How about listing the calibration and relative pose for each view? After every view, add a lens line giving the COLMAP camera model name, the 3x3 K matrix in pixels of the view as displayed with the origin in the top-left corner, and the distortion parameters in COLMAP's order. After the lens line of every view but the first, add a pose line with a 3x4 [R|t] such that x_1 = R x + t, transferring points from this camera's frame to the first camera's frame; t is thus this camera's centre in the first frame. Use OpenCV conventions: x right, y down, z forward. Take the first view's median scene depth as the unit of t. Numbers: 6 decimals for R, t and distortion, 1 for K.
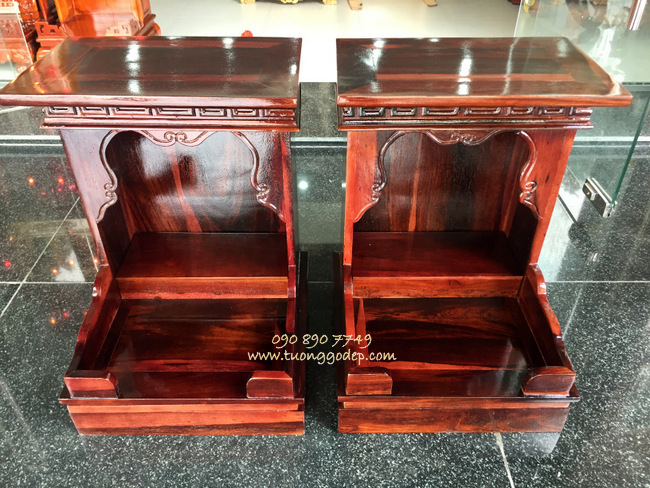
lens RADIAL K [[553.2, 0, 325.7], [0, 553.2, 243.0], [0, 0, 1]] dist [0.065919, -0.076677]
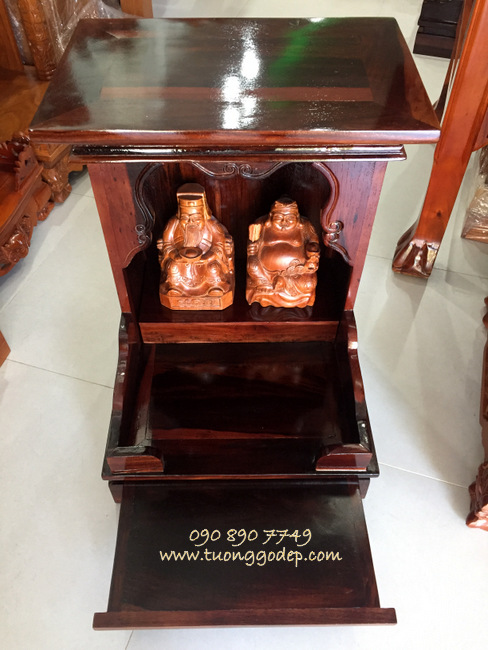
lens RADIAL K [[553.2, 0, 243.7], [0, 553.2, 325.6], [0, 0, 1]] dist [0.065919, -0.076677]
pose [[0.999995, -0.001724, 0.002569, 0.204649], [0.001062, 0.971179, 0.238350, -0.134270], [-0.002906, -0.238346, 0.971176, 0.177395]]
